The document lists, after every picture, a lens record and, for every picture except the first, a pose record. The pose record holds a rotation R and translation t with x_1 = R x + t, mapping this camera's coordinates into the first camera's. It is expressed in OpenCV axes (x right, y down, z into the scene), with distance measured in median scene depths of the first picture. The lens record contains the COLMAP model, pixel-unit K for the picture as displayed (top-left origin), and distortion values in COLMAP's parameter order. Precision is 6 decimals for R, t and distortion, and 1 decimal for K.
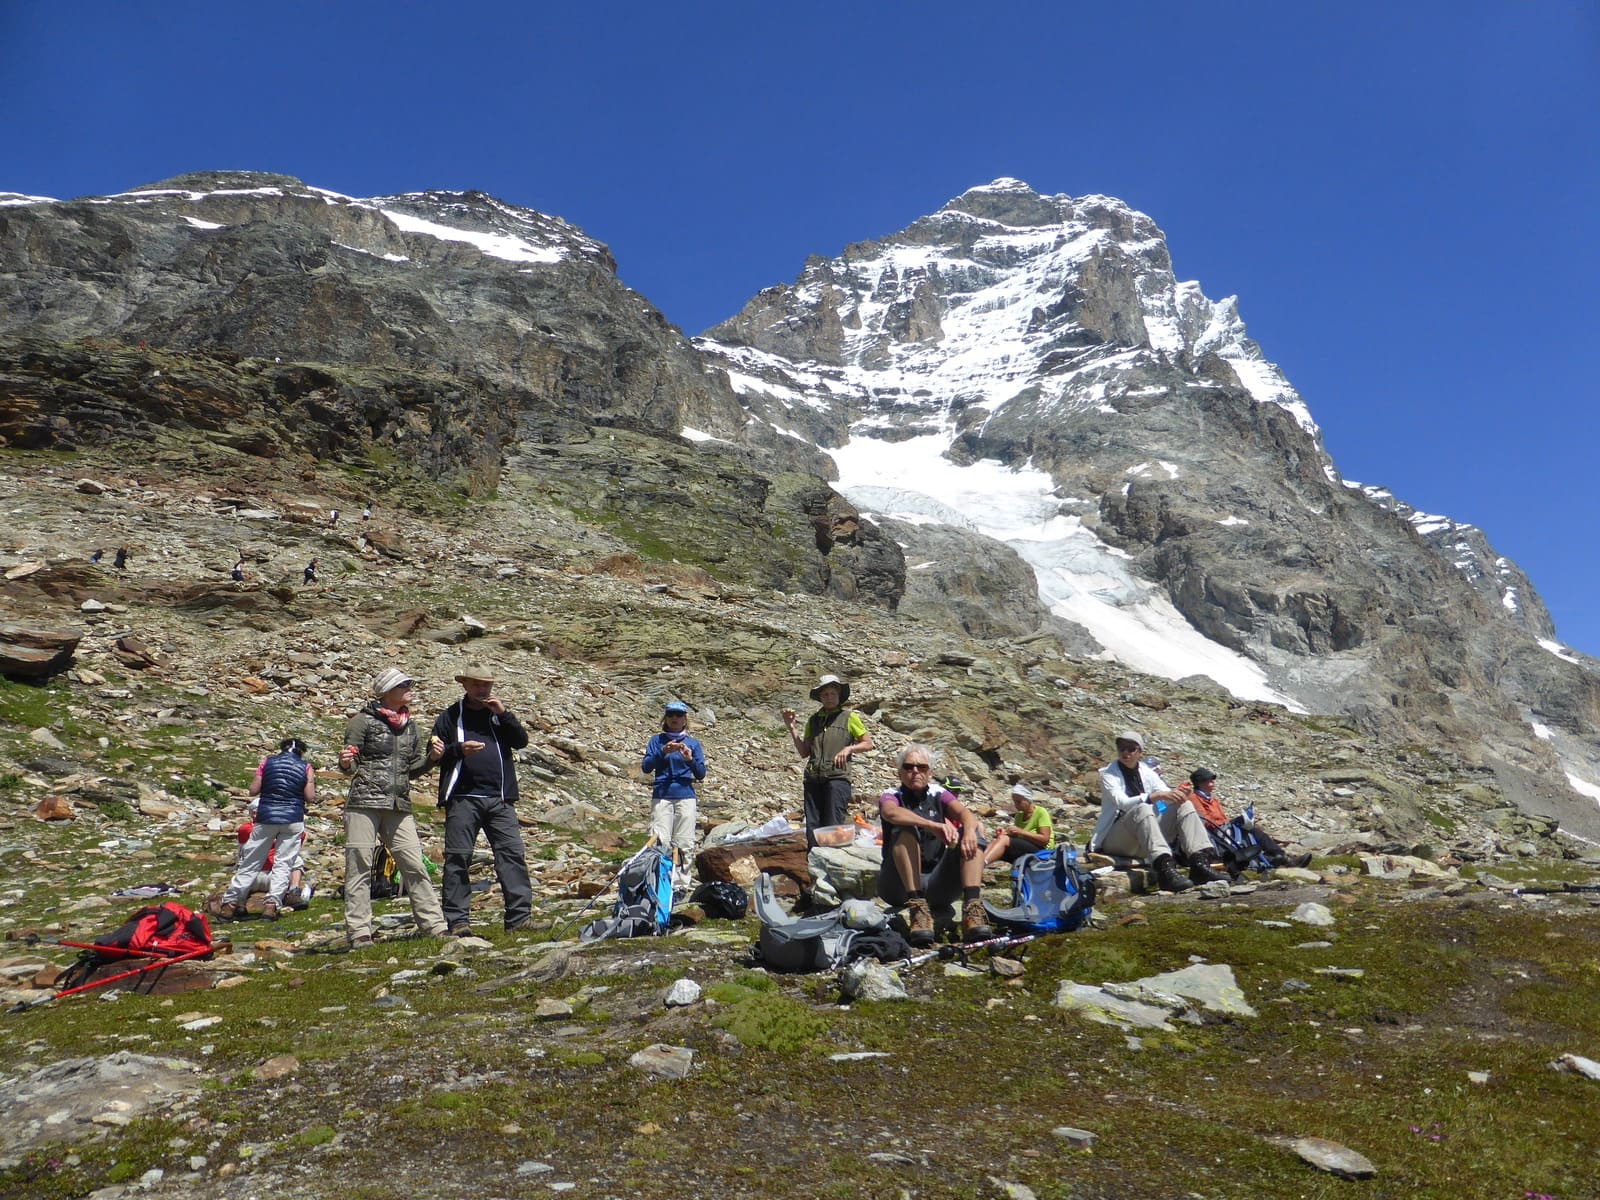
lens RADIAL K [[1075.6, 0, 753.2], [0, 1075.6, 599.3], [0, 0, 1]] dist [-0.031776, -0.000513]
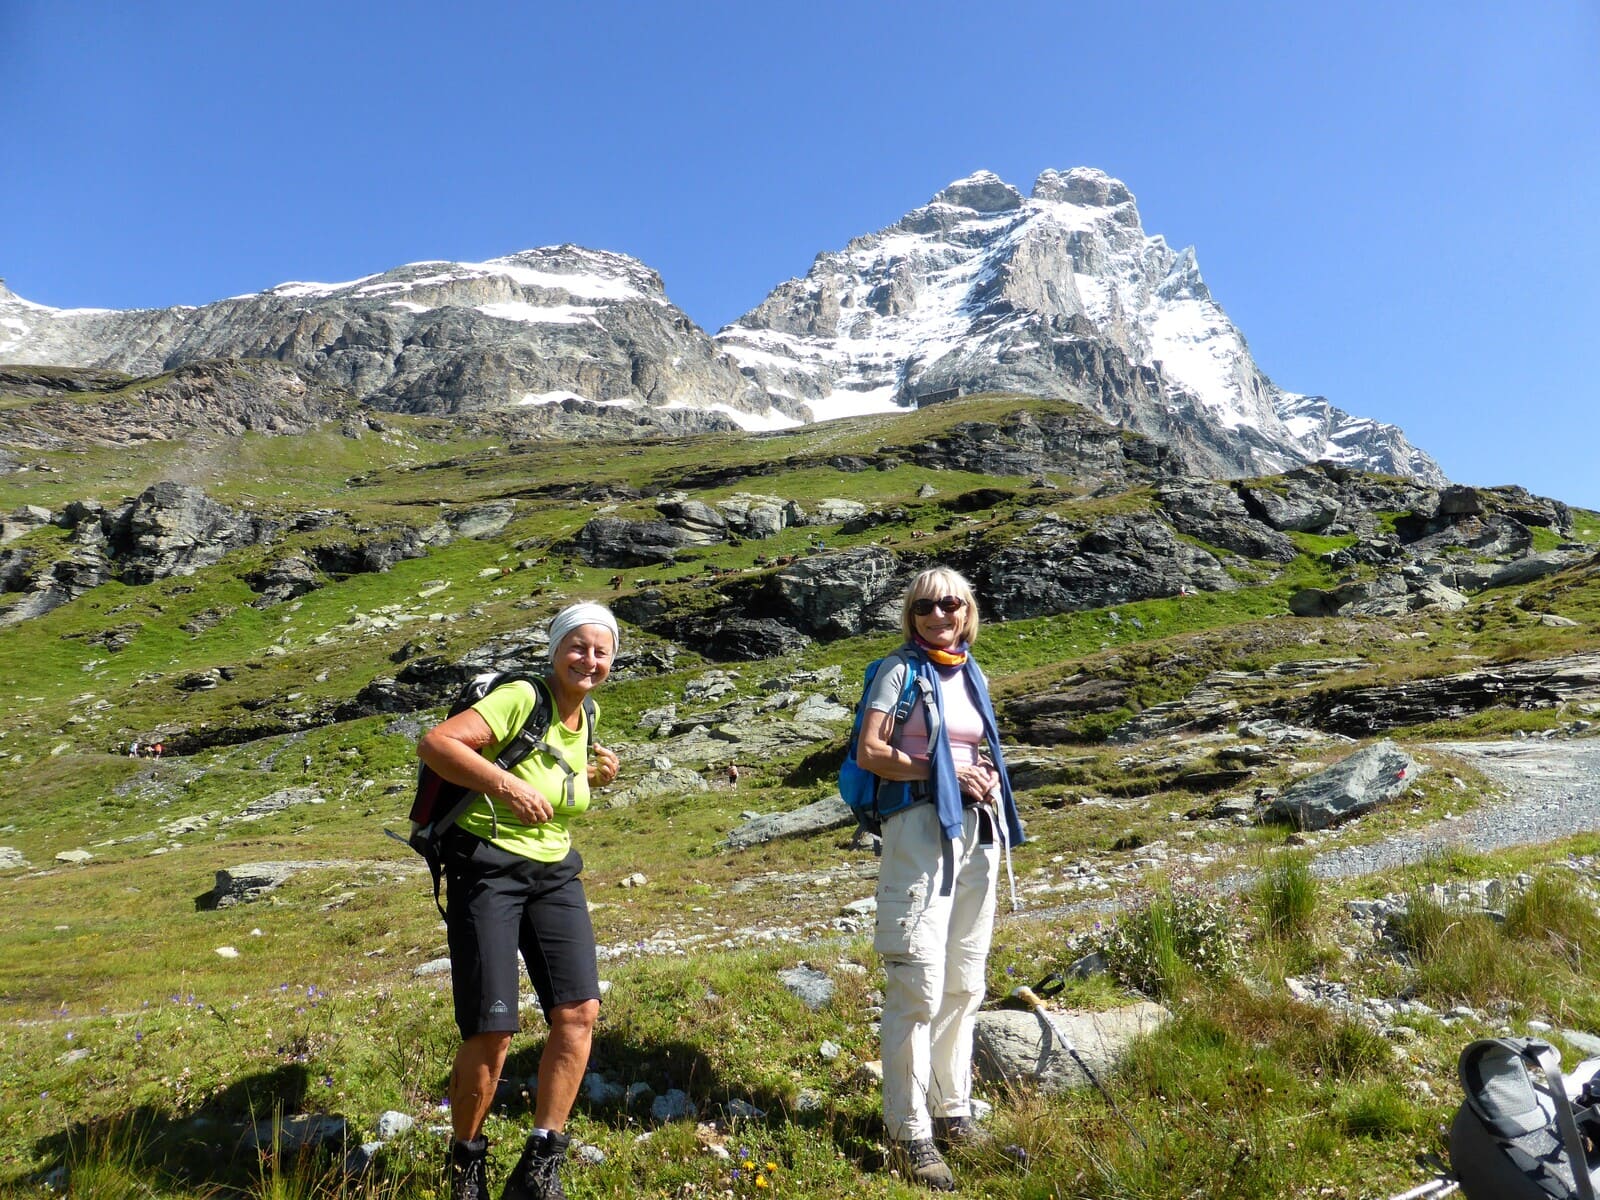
lens RADIAL K [[1075.6, 0, 753.2], [0, 1075.6, 599.3], [0, 0, 1]] dist [-0.031776, -0.000513]
pose [[0.991117, -0.042277, -0.126094, 0.140956], [0.048442, 0.997755, 0.046235, 0.049708], [0.123857, -0.051932, 0.990940, -0.405019]]
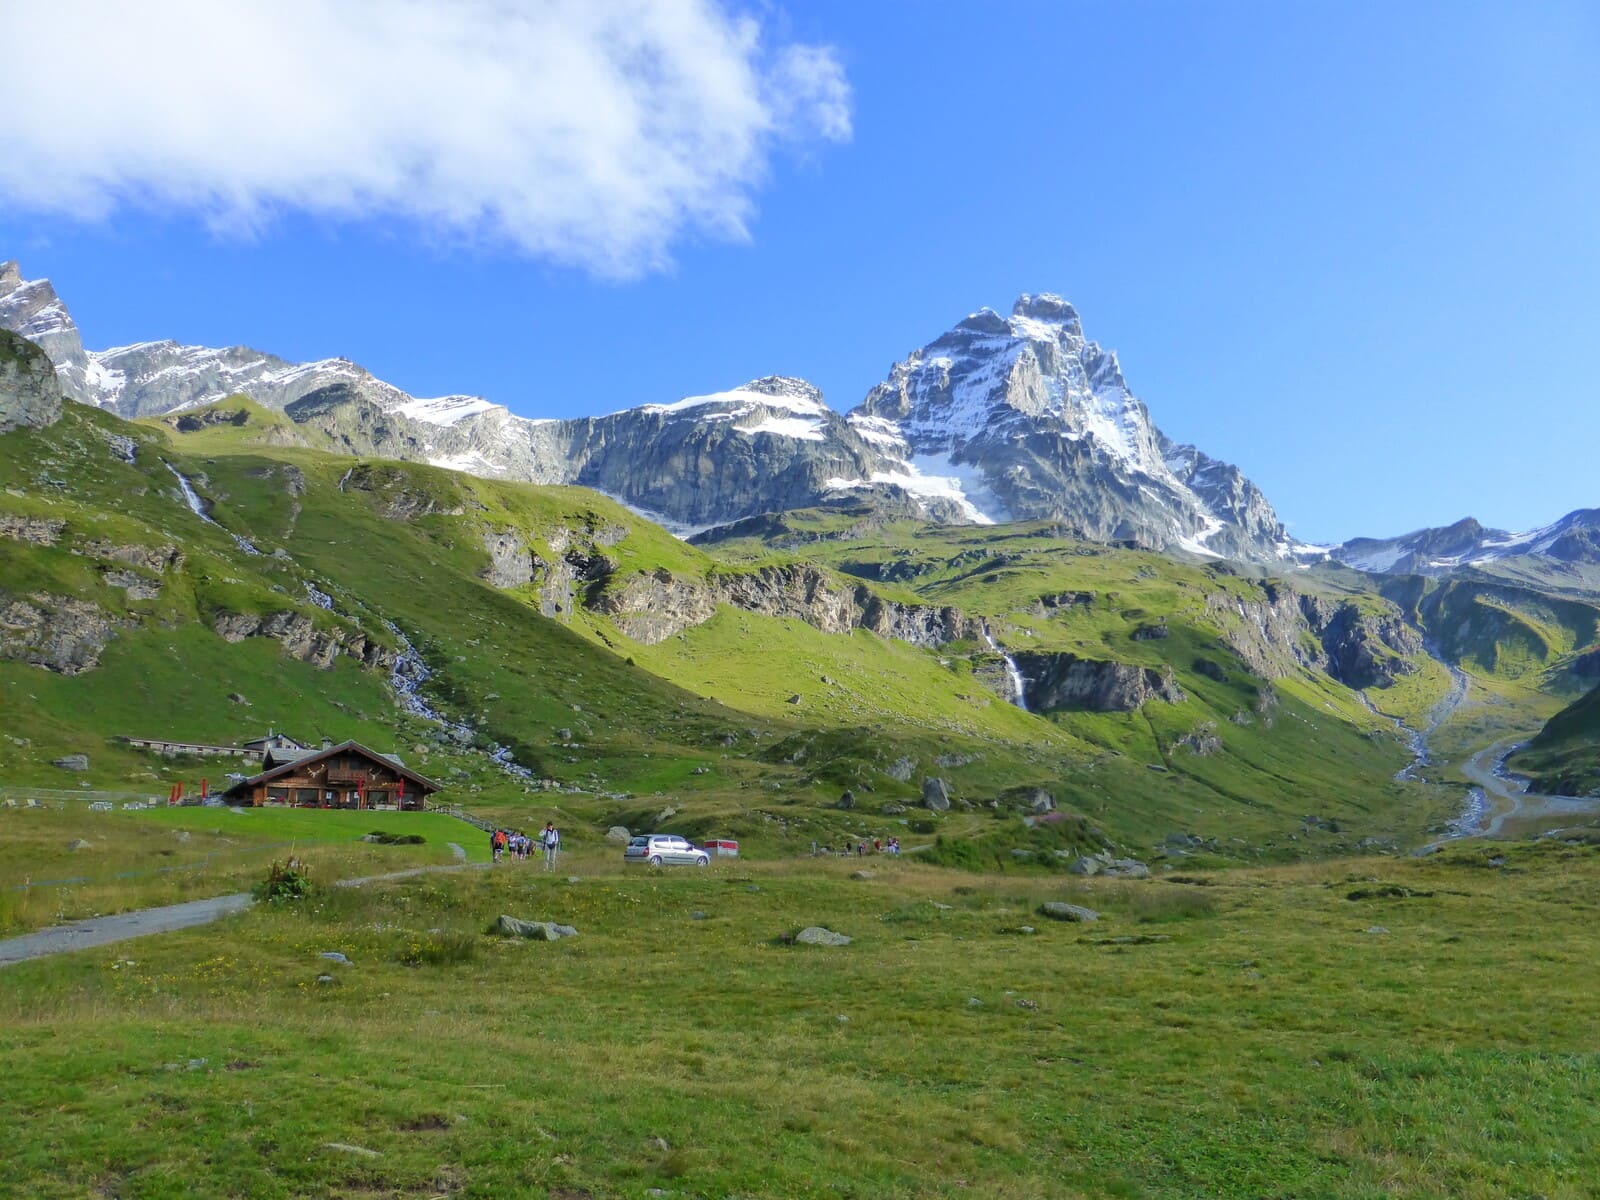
lens RADIAL K [[1075.6, 0, 753.2], [0, 1075.6, 599.3], [0, 0, 1]] dist [-0.031776, -0.000513]
pose [[0.995599, -0.047791, -0.080617, -0.095190], [0.053426, 0.996167, 0.069253, -0.000250], [0.076999, -0.073255, 0.994336, -1.498620]]
